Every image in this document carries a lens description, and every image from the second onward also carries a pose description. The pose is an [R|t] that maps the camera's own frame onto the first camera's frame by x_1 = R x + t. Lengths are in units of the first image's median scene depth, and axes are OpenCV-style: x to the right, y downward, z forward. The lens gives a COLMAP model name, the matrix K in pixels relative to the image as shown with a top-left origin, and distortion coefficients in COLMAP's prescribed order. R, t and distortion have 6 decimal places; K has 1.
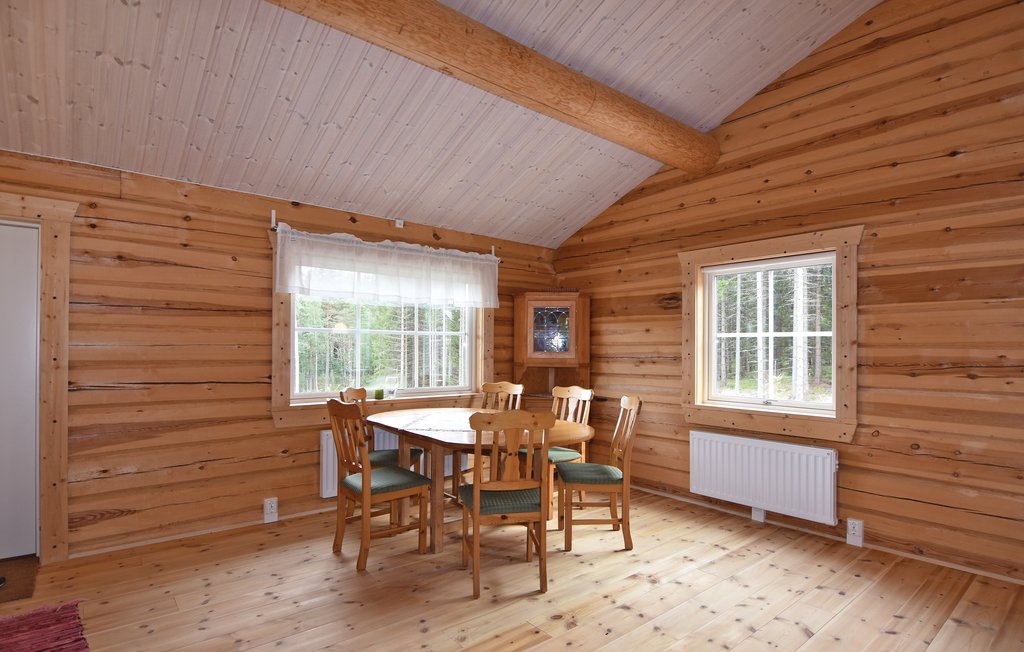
lens RADIAL K [[537.4, 0, 508.1], [0, 537.4, 349.4], [0, 0, 1]] dist [-0.003689, -0.001538]
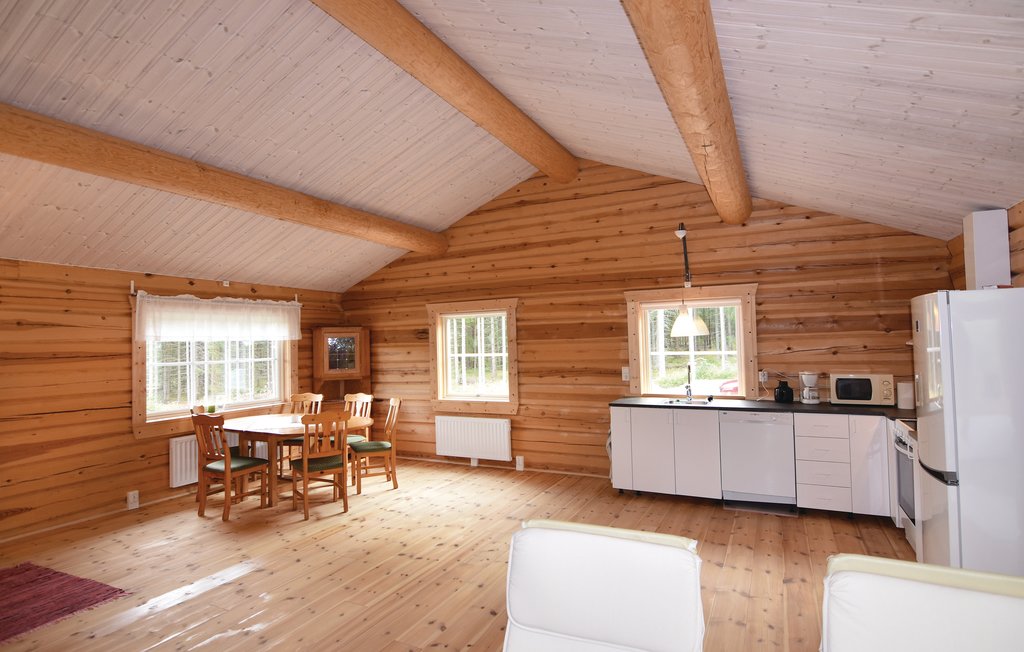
lens RADIAL K [[535.5, 0, 523.8], [0, 535.5, 323.1], [0, 0, 1]] dist [-0.000964, -0.015764]
pose [[0.909303, -0.014813, 0.415870, -0.095791], [0.031411, 0.998958, -0.033097, -0.075577], [-0.414946, 0.043158, 0.908822, -0.670873]]
